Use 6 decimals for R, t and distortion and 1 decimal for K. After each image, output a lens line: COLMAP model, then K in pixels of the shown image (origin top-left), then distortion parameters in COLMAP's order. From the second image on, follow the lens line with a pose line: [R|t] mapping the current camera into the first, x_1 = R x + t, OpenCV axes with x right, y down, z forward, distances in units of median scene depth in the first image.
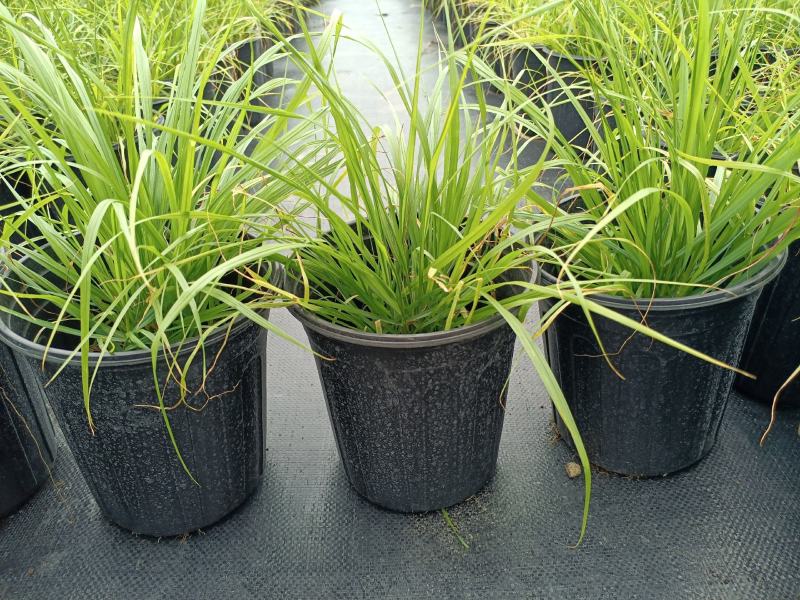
lens RADIAL K [[625.2, 0, 400.0], [0, 625.2, 300.0], [0, 0, 1]] dist [-0.007873, -0.000286]
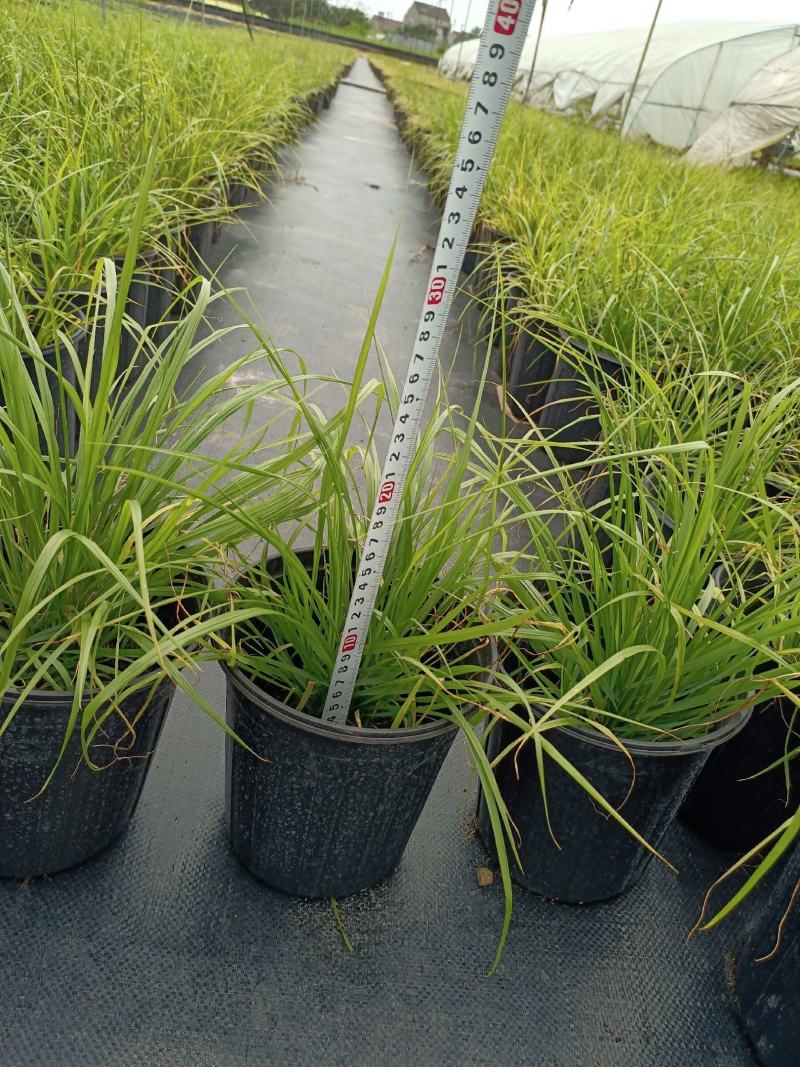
lens RADIAL K [[829.6, 0, 400.0], [0, 829.6, 533.5], [0, 0, 1]] dist [-0.004801, 0.000742]
pose [[0.968499, 0.223024, 0.110770, -0.087730], [-0.221879, 0.974810, -0.022723, -0.167918], [-0.113047, -0.002570, 0.993586, -0.172024]]
